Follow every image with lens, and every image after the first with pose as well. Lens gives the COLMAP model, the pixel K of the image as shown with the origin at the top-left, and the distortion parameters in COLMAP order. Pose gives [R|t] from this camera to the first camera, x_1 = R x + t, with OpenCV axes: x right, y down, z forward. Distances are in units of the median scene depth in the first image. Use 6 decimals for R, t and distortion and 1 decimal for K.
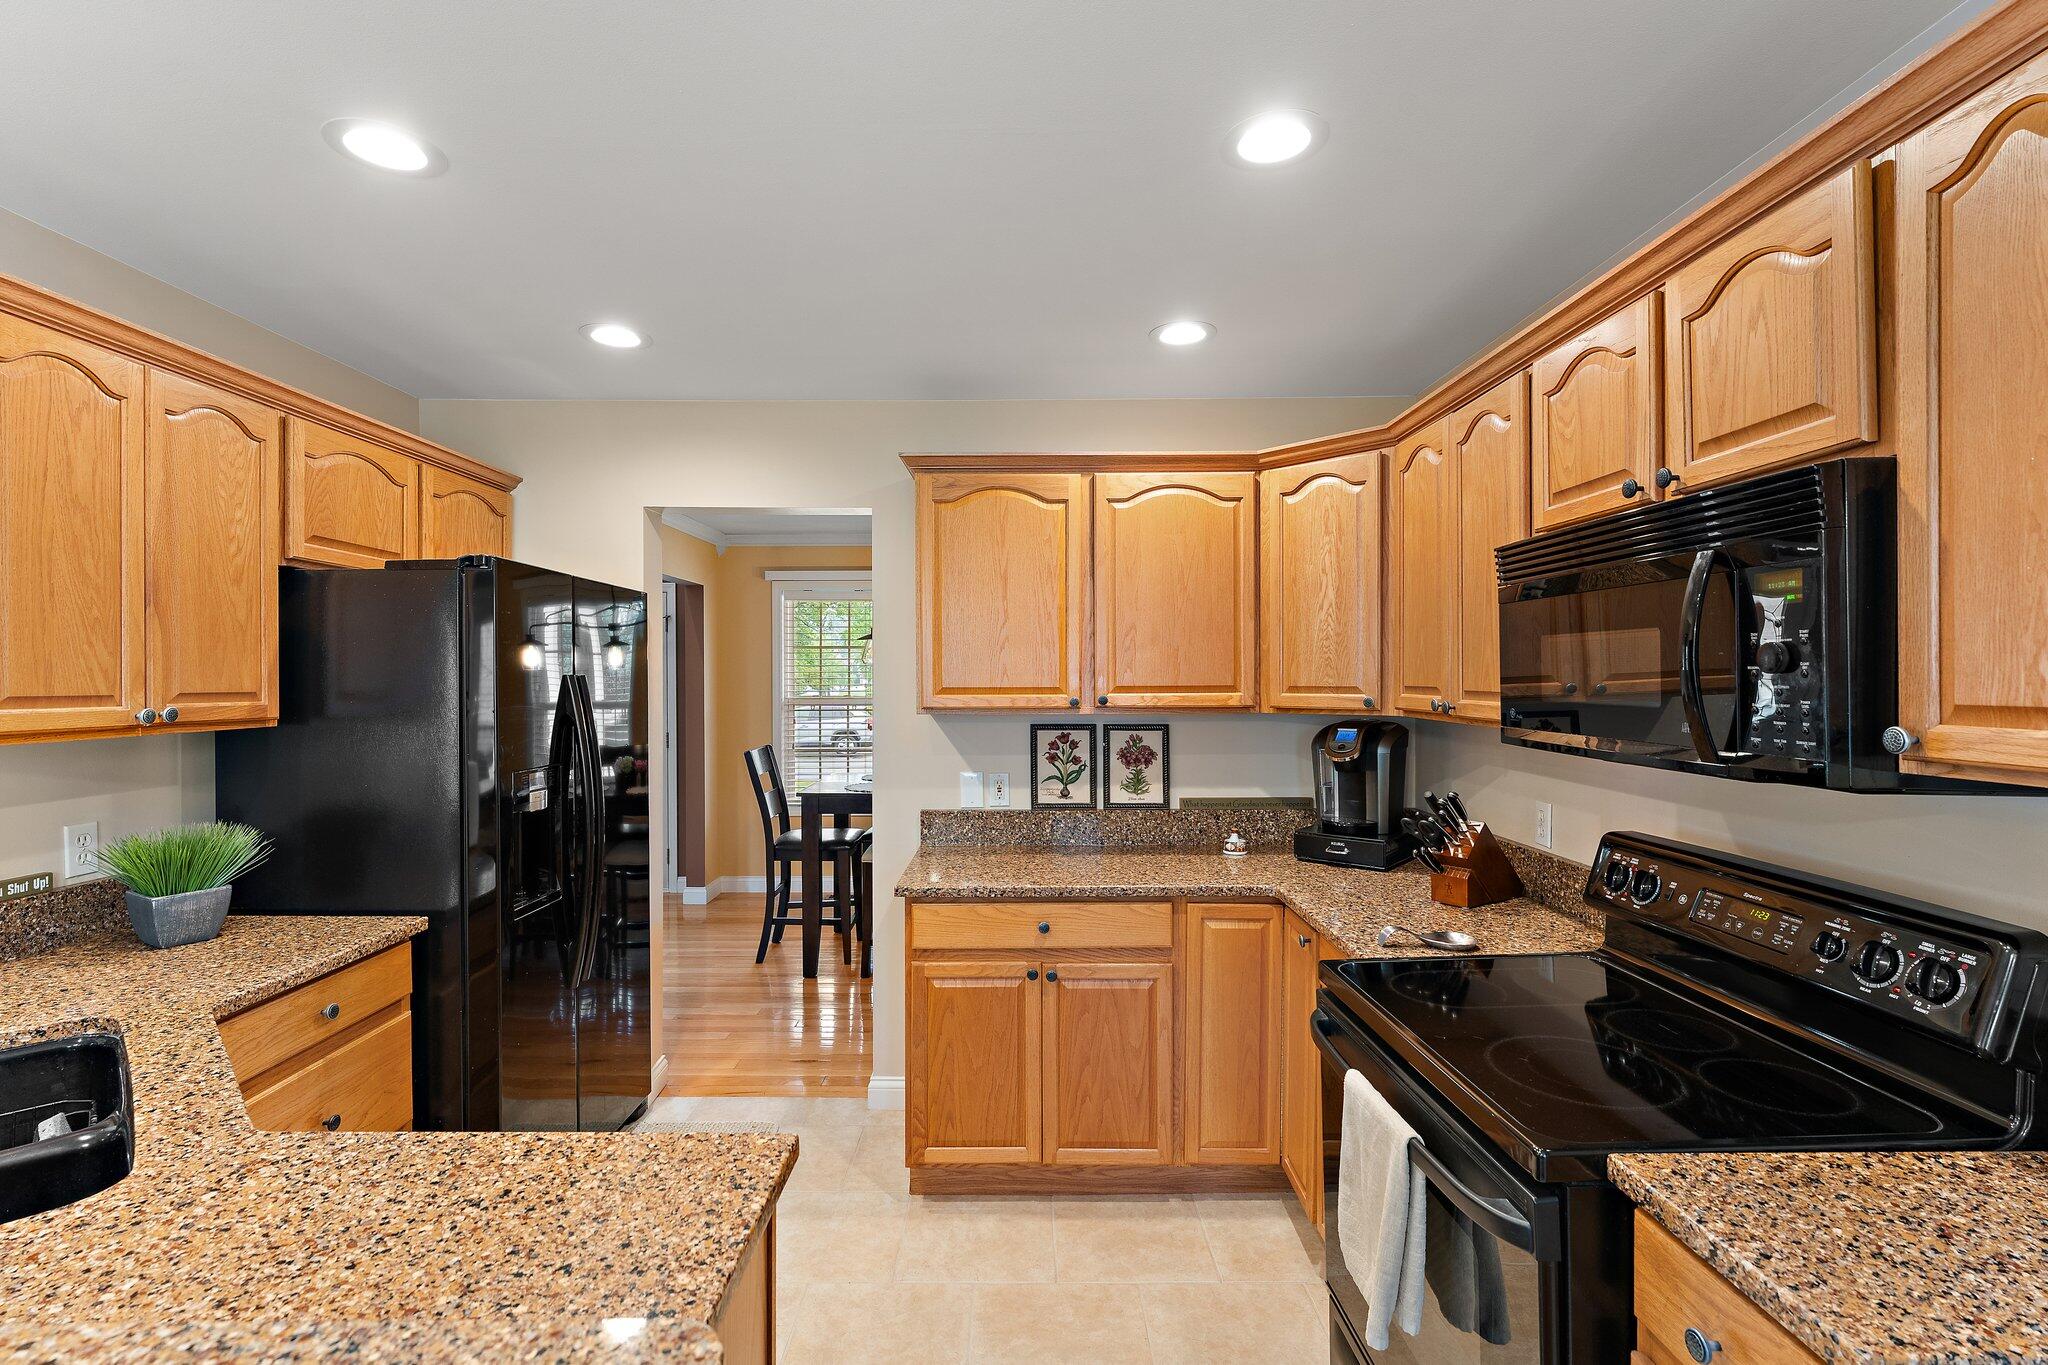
lens RADIAL K [[923.5, 0, 1015.4], [0, 923.5, 680.8], [0, 0, 1]] dist [-0.000022, -0.000348]
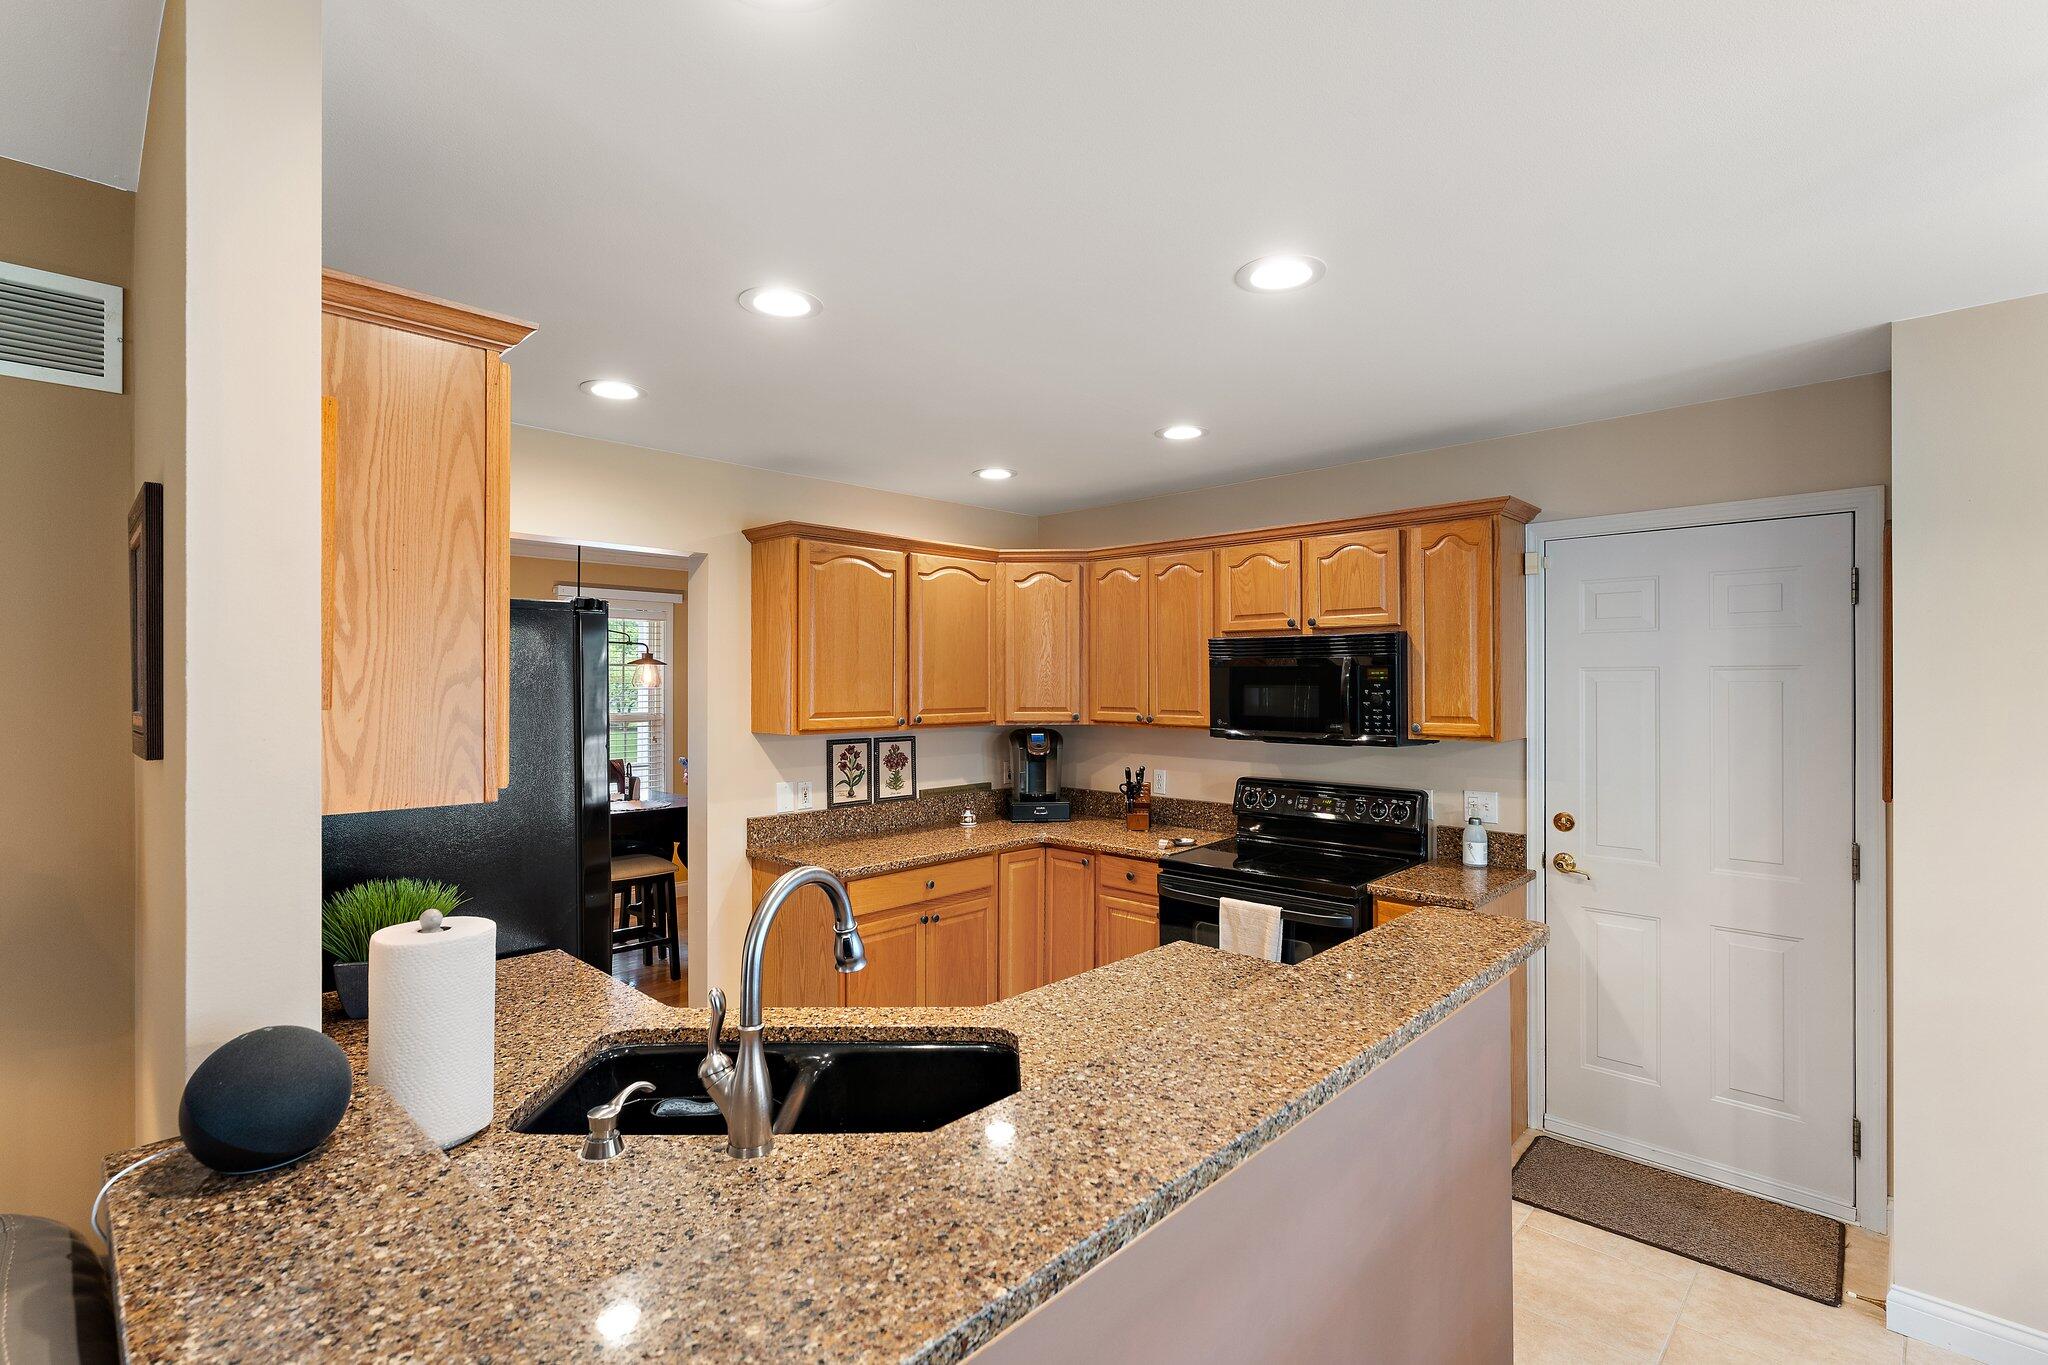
lens RADIAL K [[942.2, 0, 1024.0], [0, 942.2, 682.5], [0, 0, 1]] dist [0.001965, -0.000029]
pose [[0.690203, 0.002961, 0.723610, -0.824688], [0.001457, 0.999984, -0.005482, -0.026481], [-0.723614, 0.004838, 0.690188, -0.074752]]
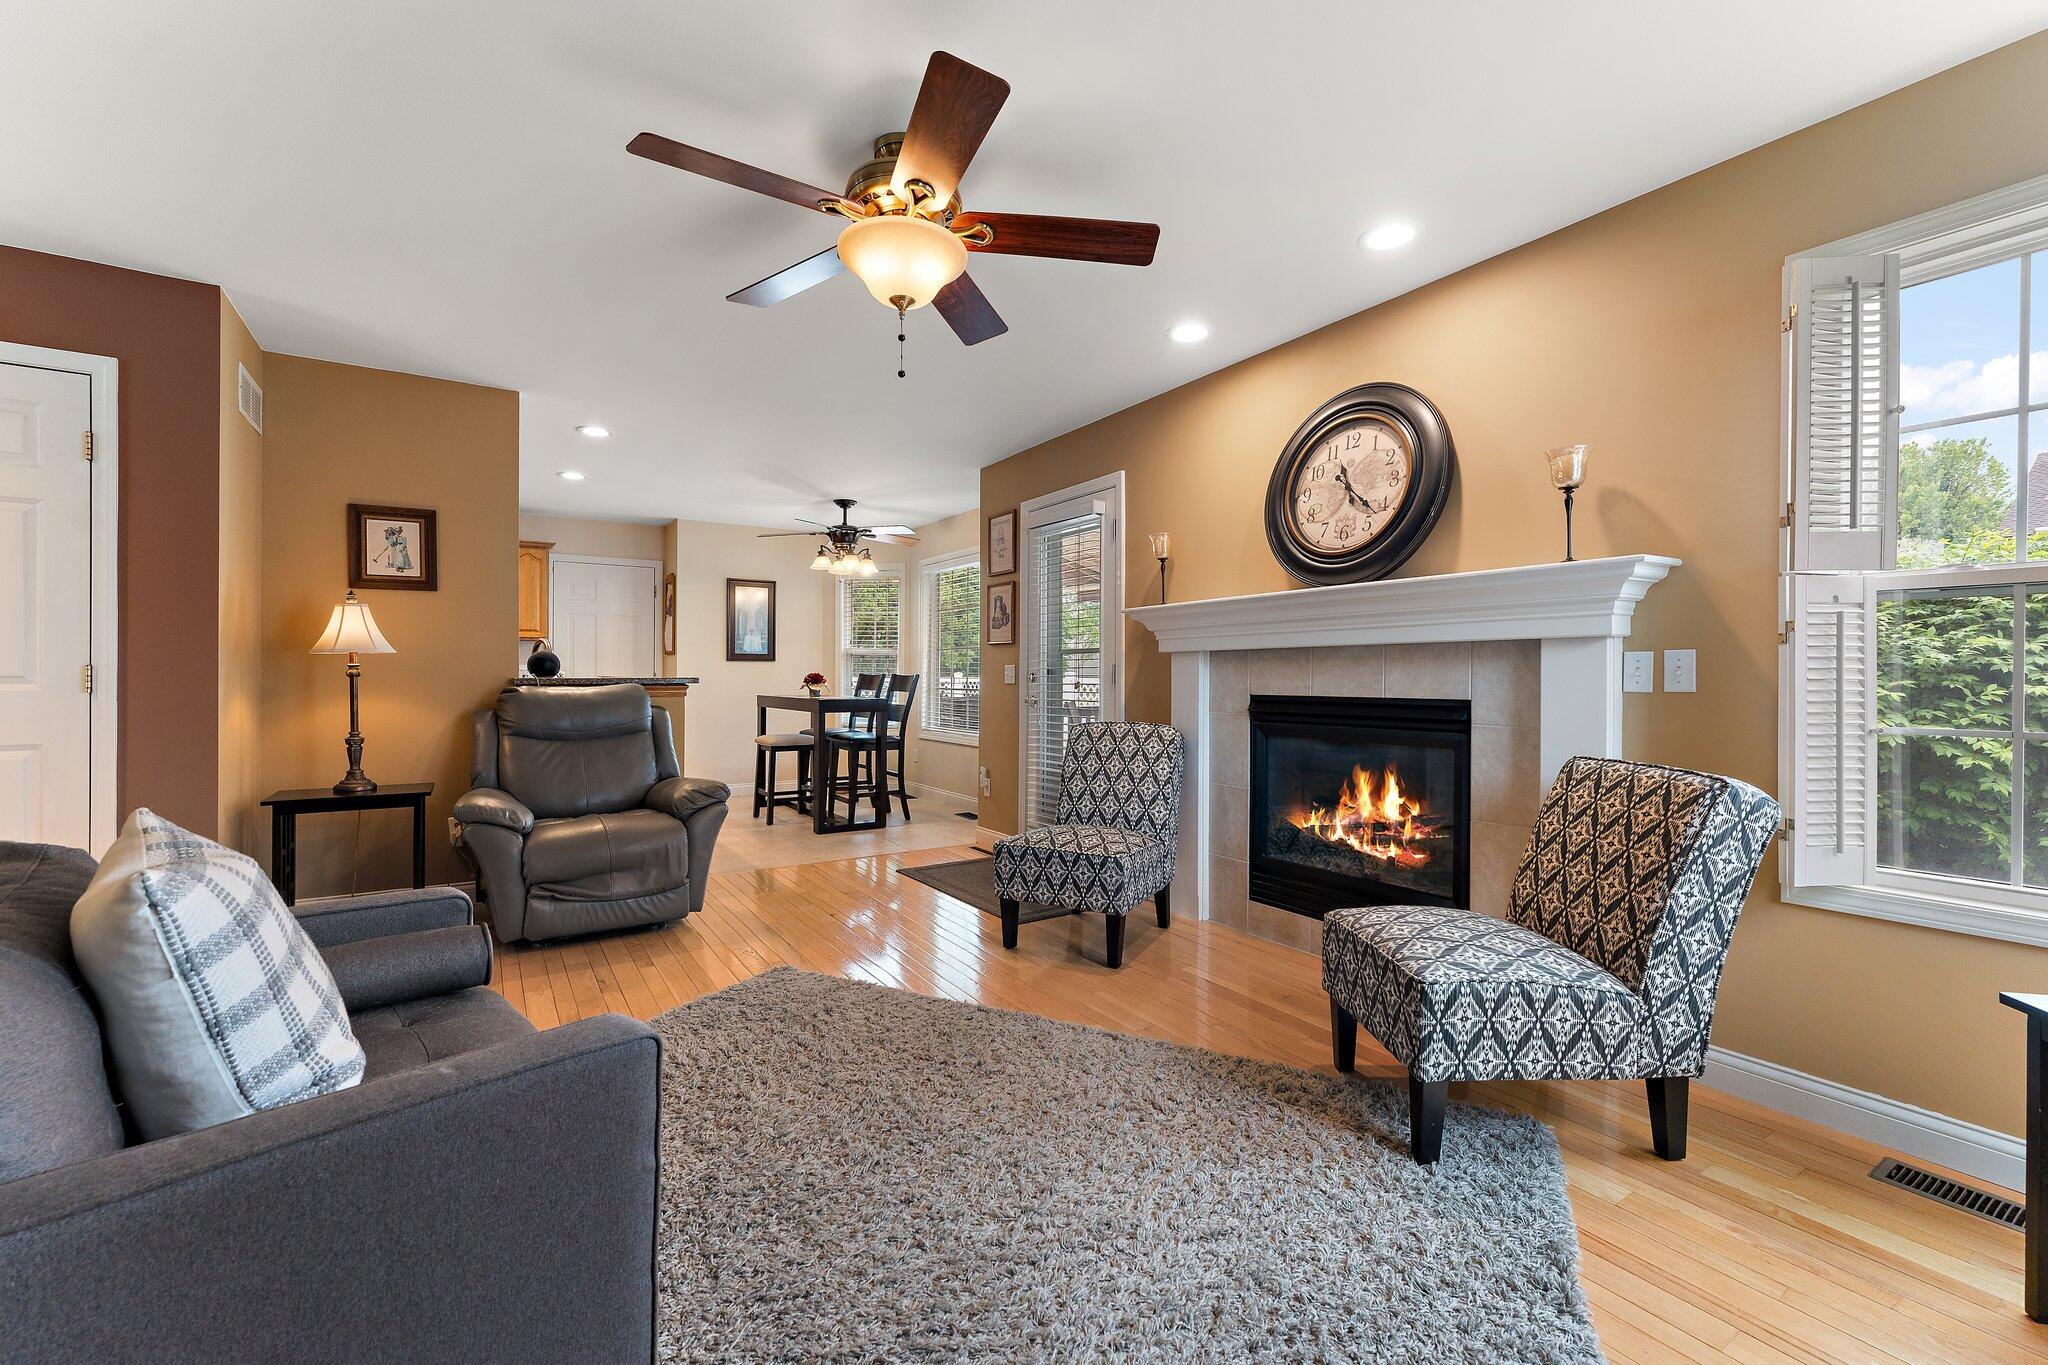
lens RADIAL K [[830.1, 0, 1017.8], [0, 830.1, 680.5], [0, 0, 1]] dist [0.000581, -0.000029]
pose [[-0.551013, -0.003154, 0.834491, -2.460886], [-0.001024, 0.999995, 0.003103, 0.151973], [-0.834496, 0.000856, -0.551013, 0.489148]]
